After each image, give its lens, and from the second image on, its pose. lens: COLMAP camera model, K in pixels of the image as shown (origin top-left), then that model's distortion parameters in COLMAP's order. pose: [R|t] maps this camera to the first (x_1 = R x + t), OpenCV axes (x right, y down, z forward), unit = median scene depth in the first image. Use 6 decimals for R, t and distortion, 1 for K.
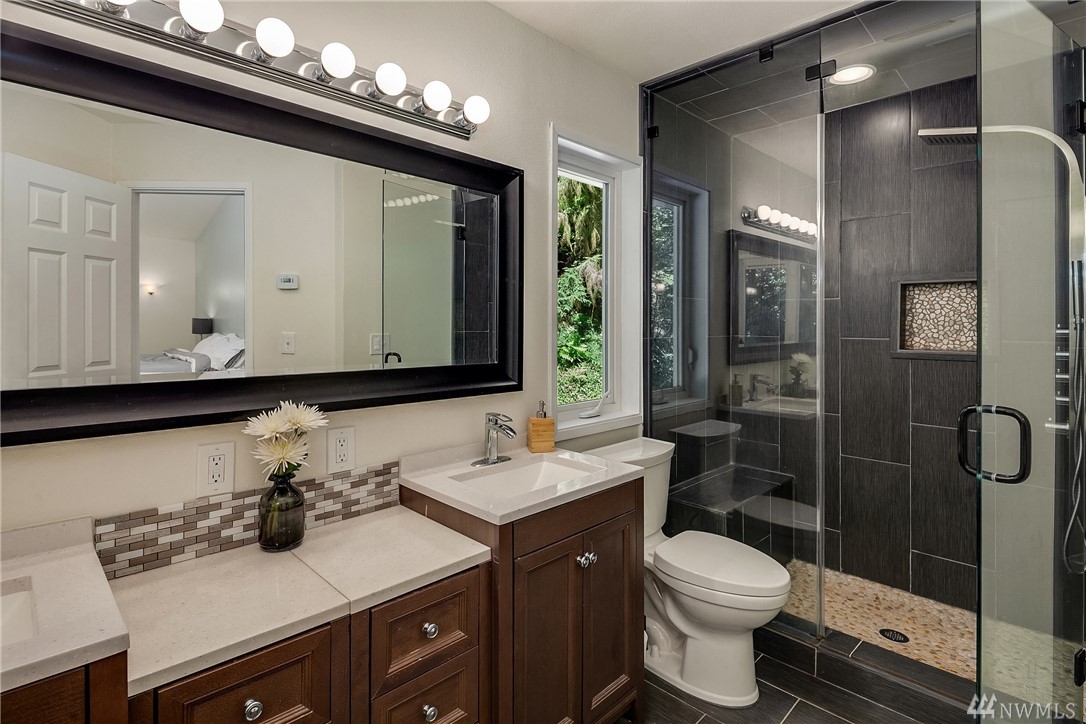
lens RADIAL K [[536.0, 0, 544.0], [0, 536.0, 324.0], [0, 0, 1]] dist [-0.000210, -0.000207]
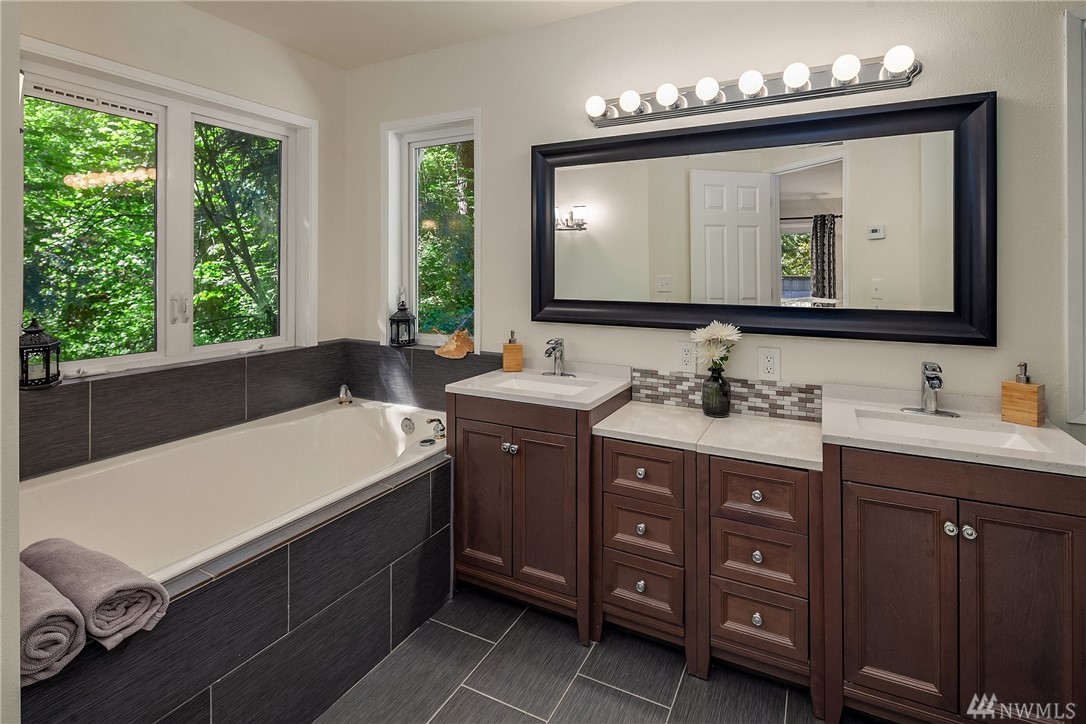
lens RADIAL K [[539.0, 0, 543.9], [0, 539.0, 273.5], [0, 0, 1]] dist [0.000273, 0.000186]
pose [[0.296453, 0.000945, -0.955047, 0.821702], [0.002458, 0.999995, 0.001753, 0.004992], [0.955044, -0.002868, 0.296450, 0.071422]]
